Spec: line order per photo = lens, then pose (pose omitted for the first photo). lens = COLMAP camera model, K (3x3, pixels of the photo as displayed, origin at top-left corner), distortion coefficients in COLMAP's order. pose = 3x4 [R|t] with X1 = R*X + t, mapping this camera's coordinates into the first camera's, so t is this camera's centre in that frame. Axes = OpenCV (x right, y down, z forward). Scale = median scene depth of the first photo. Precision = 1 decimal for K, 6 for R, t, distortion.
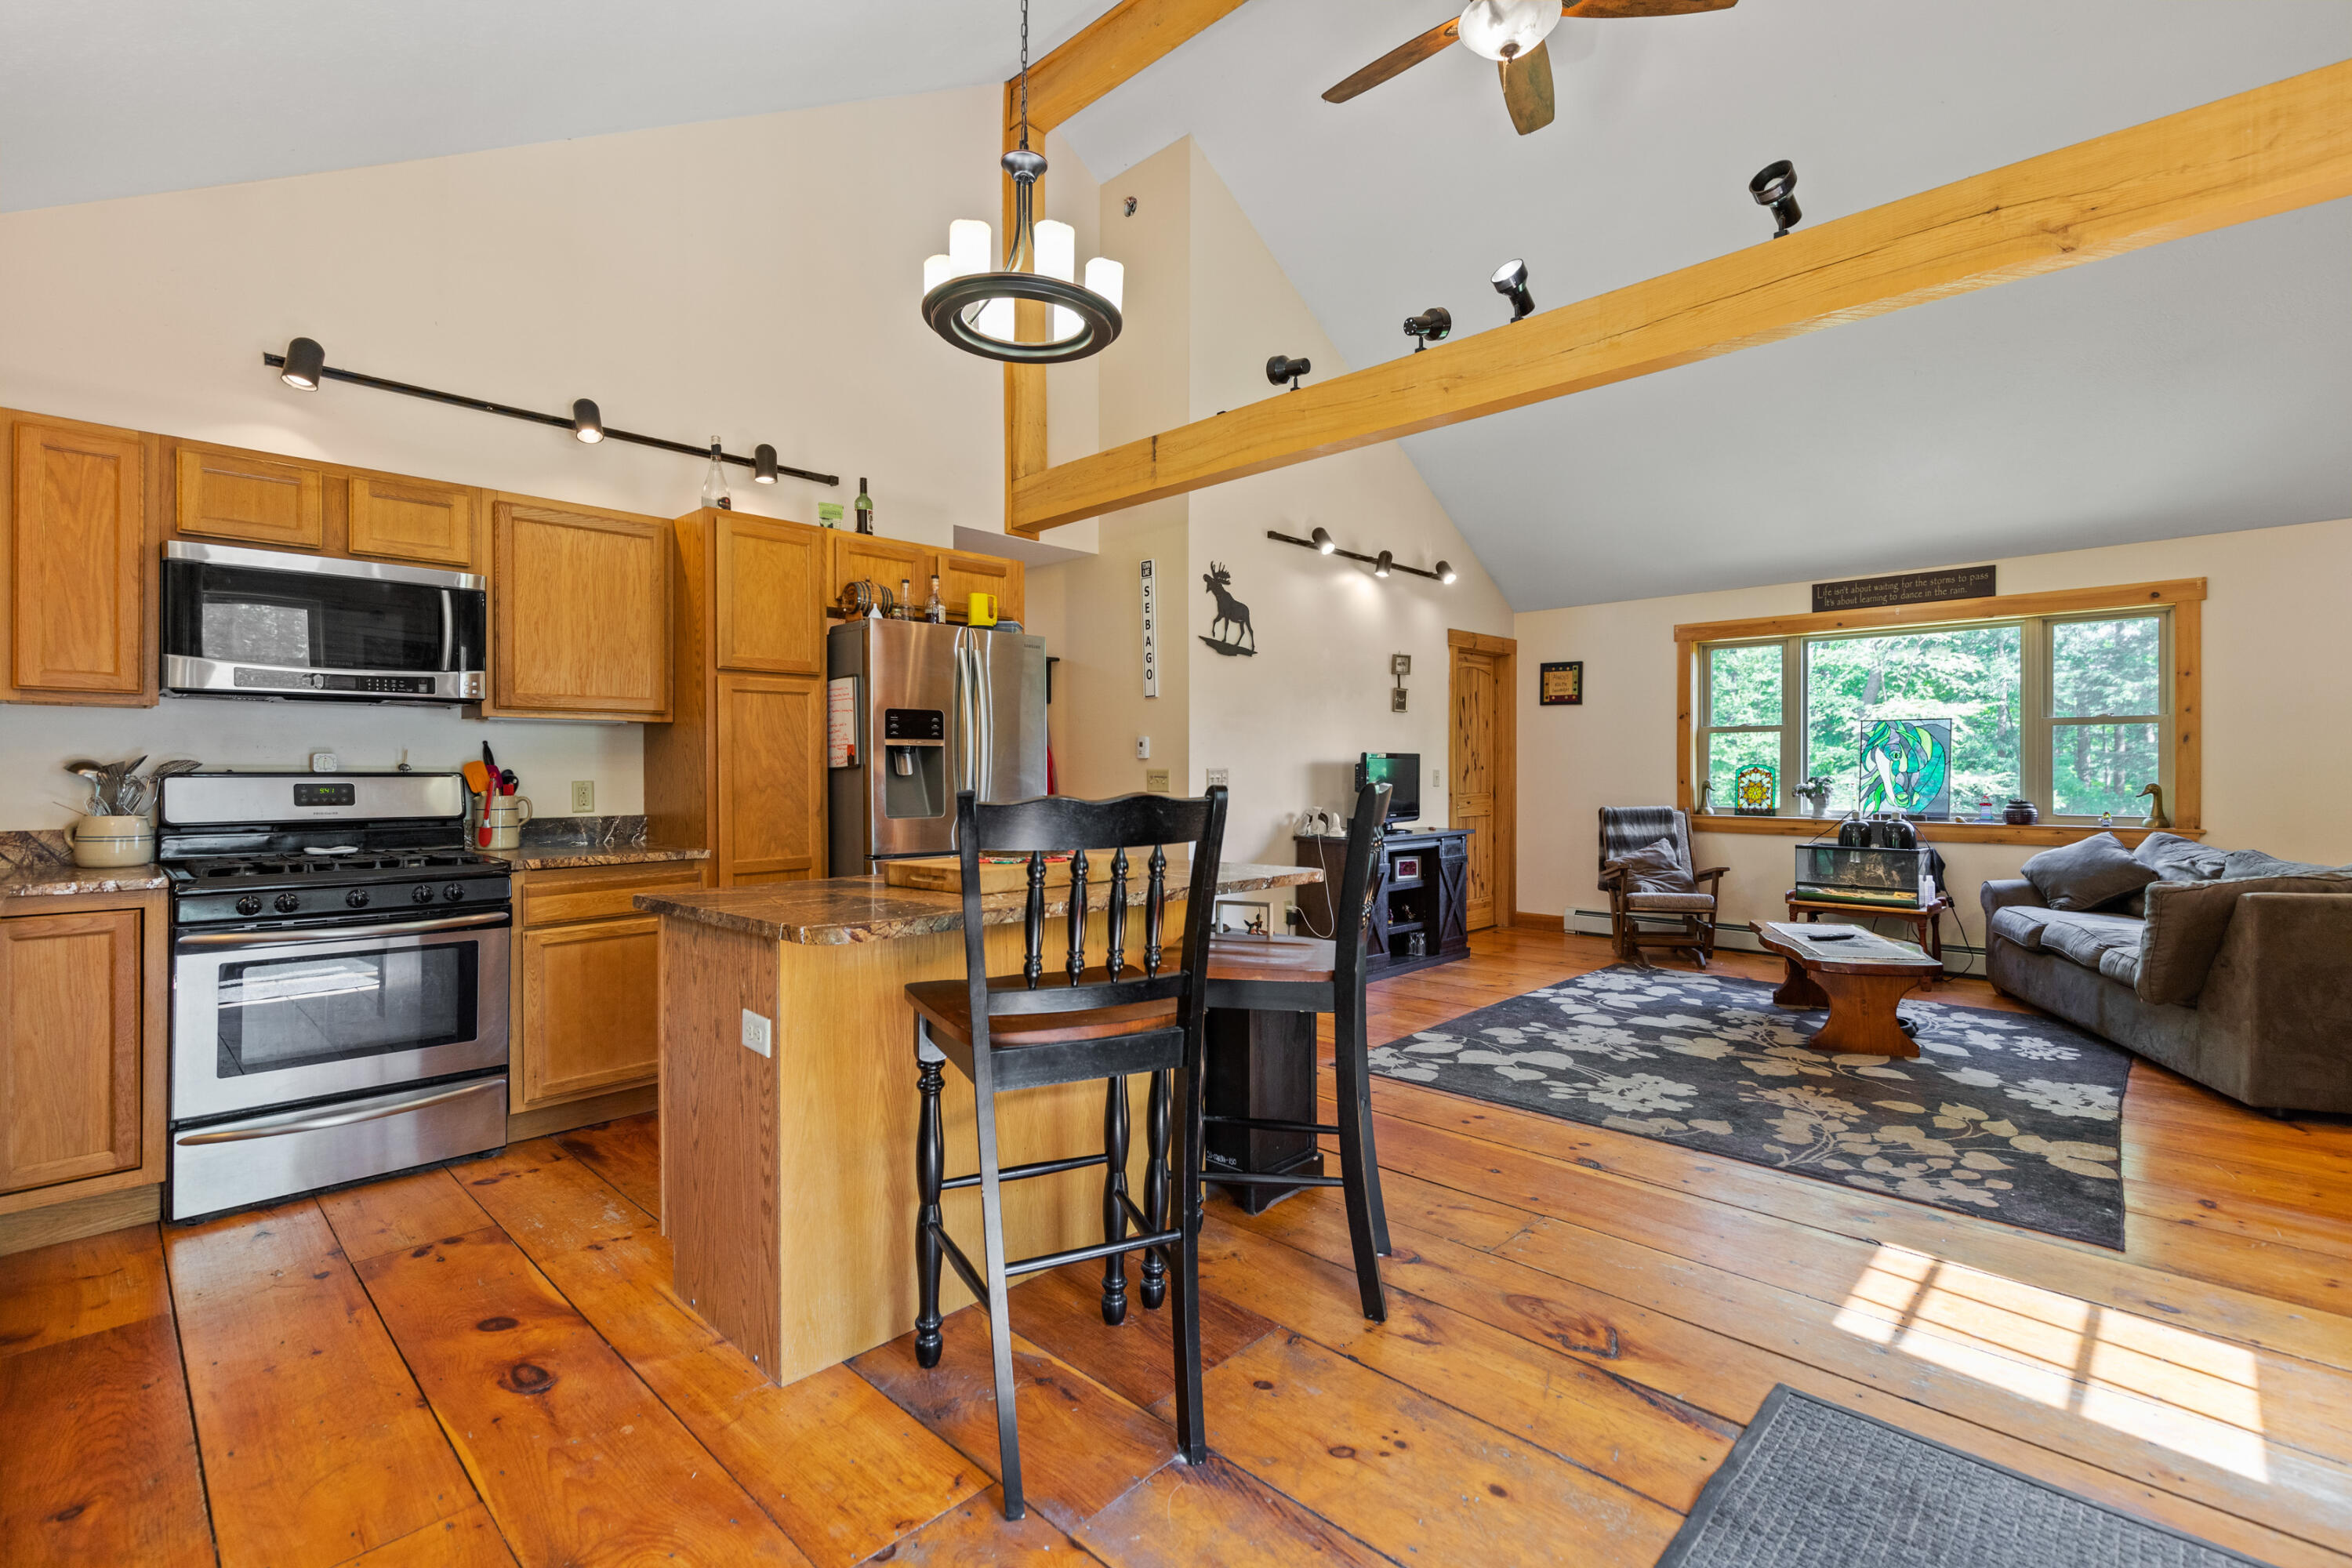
lens RADIAL K [[1058.5, 0, 1182.5], [0, 1058.5, 774.1], [0, 0, 1]] dist [0.001953, 0.000389]
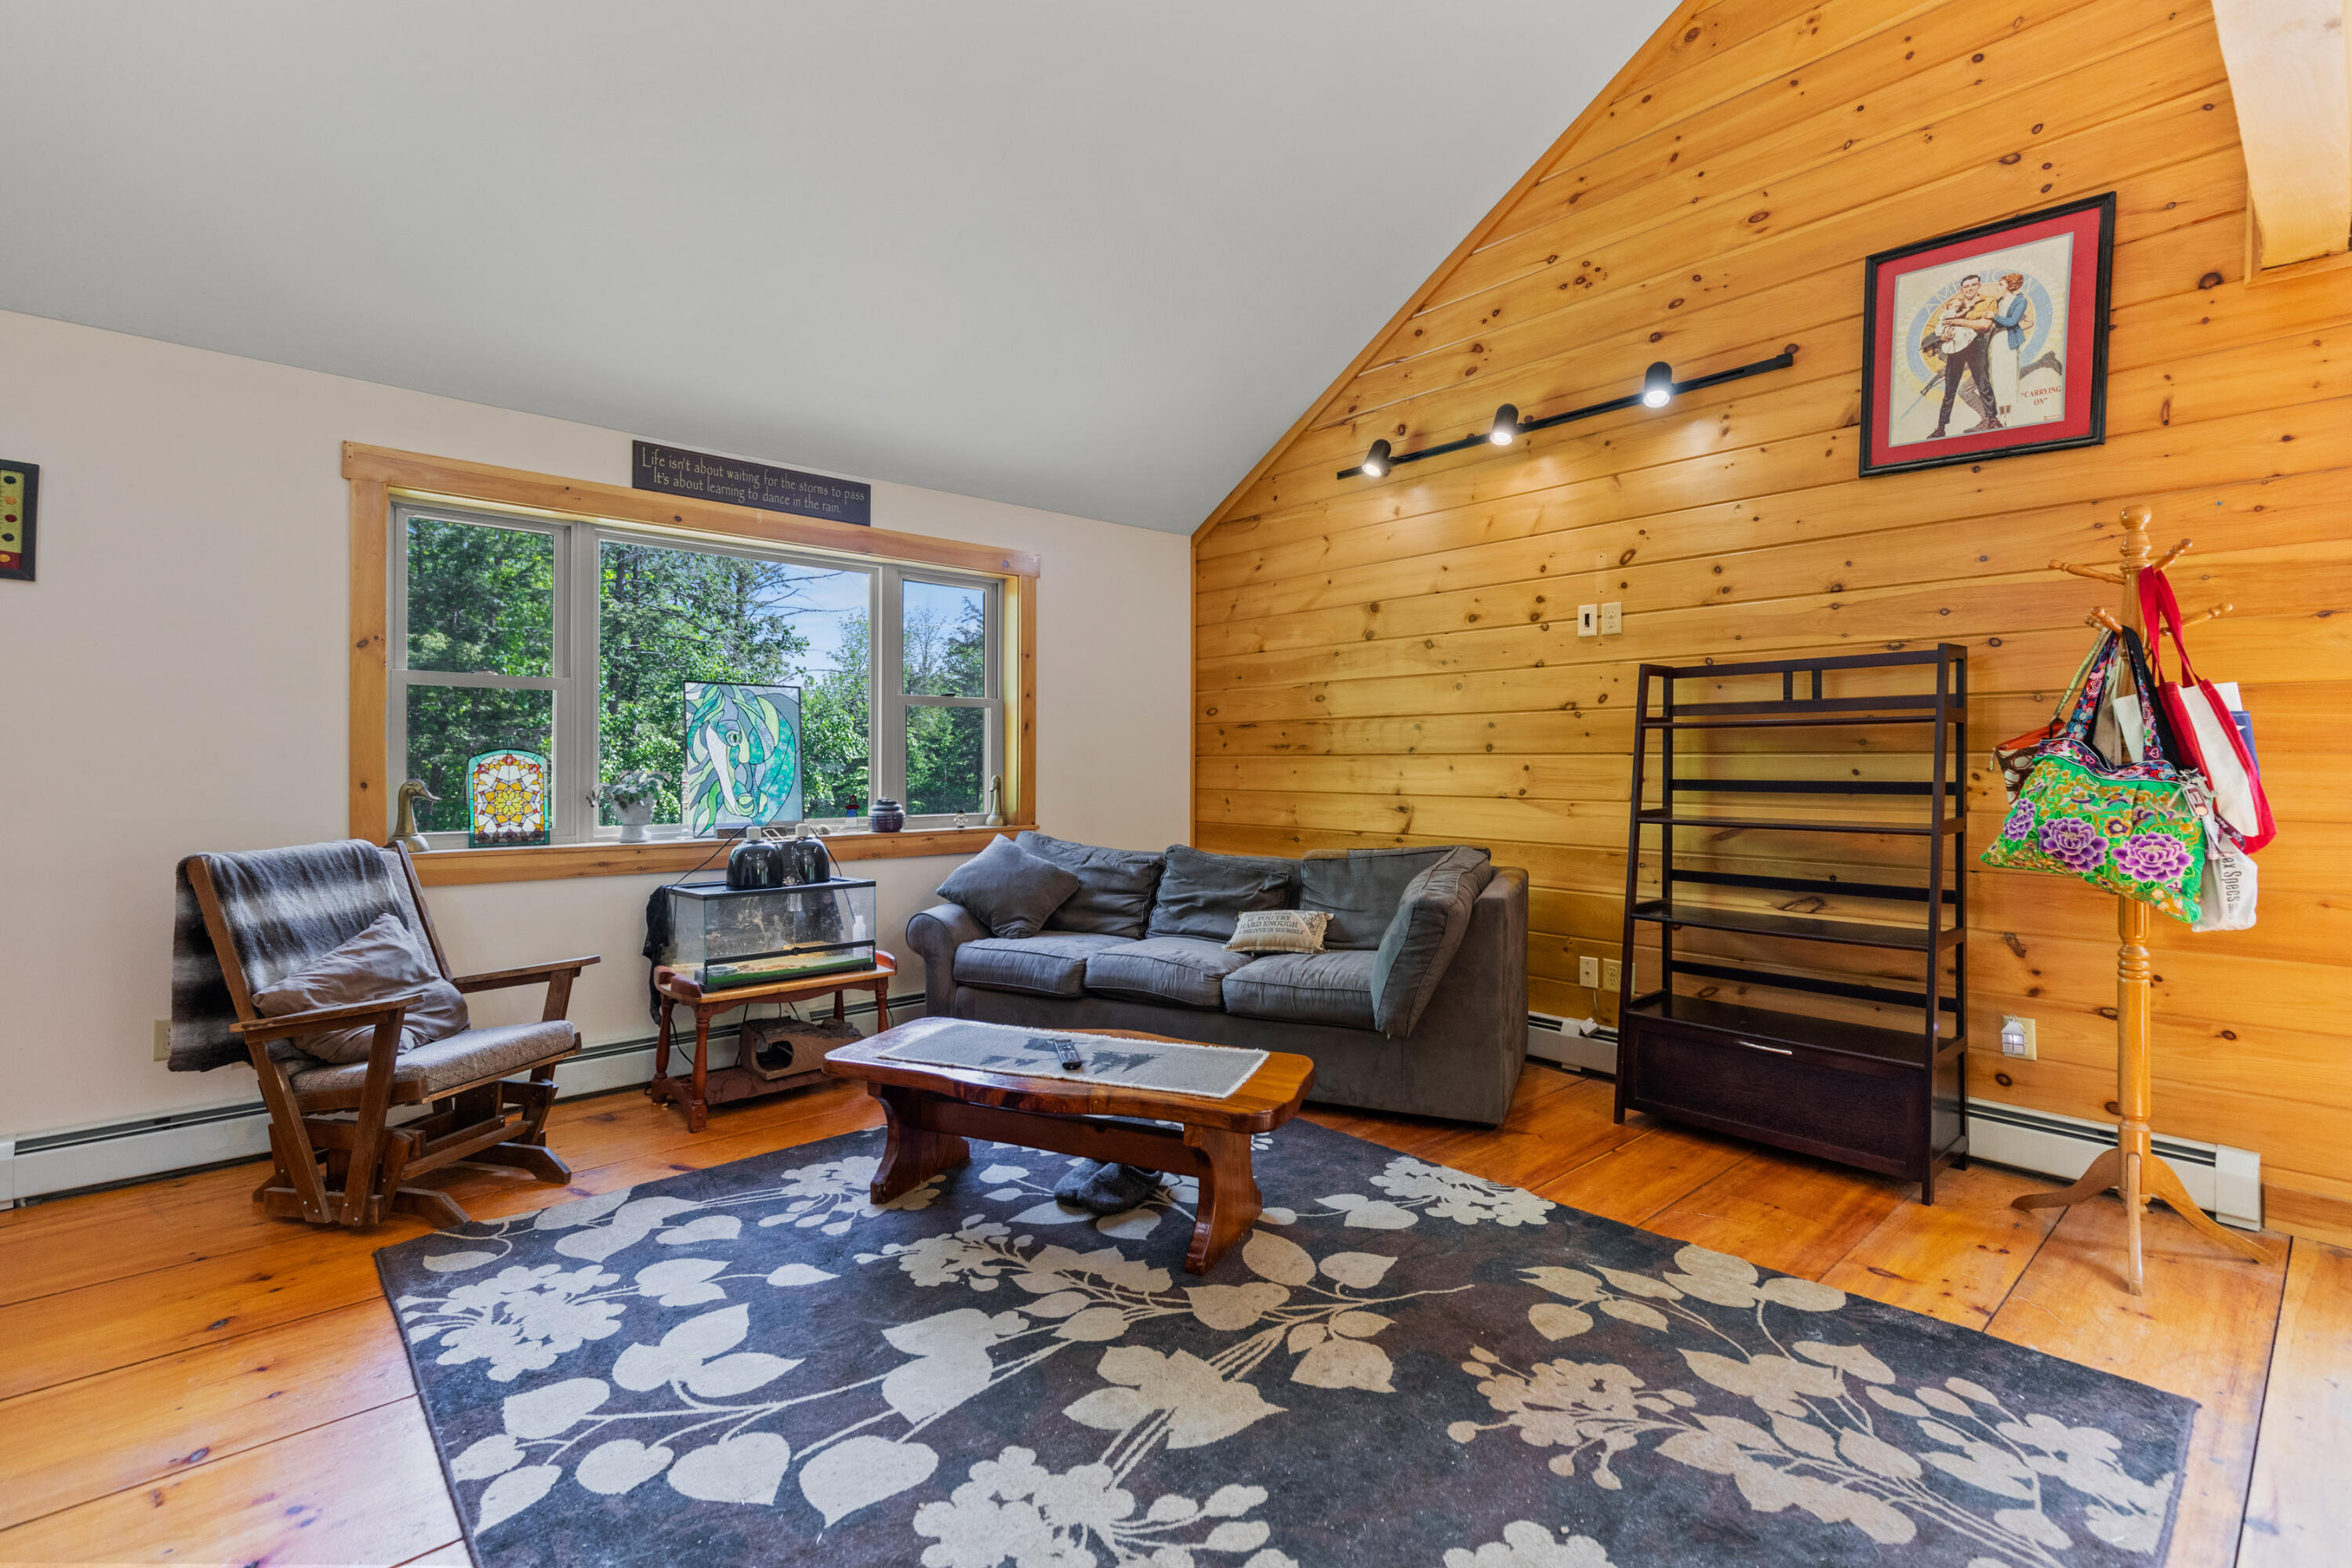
lens RADIAL K [[1058.5, 0, 1182.6], [0, 1058.5, 772.8], [0, 0, 1]] dist [0.001953, 0.000389]
pose [[0.065484, -0.011676, 0.997785, 0.063742], [-0.000280, 0.999931, 0.011720, -0.007011], [-0.997854, -0.001047, 0.065476, 1.199958]]
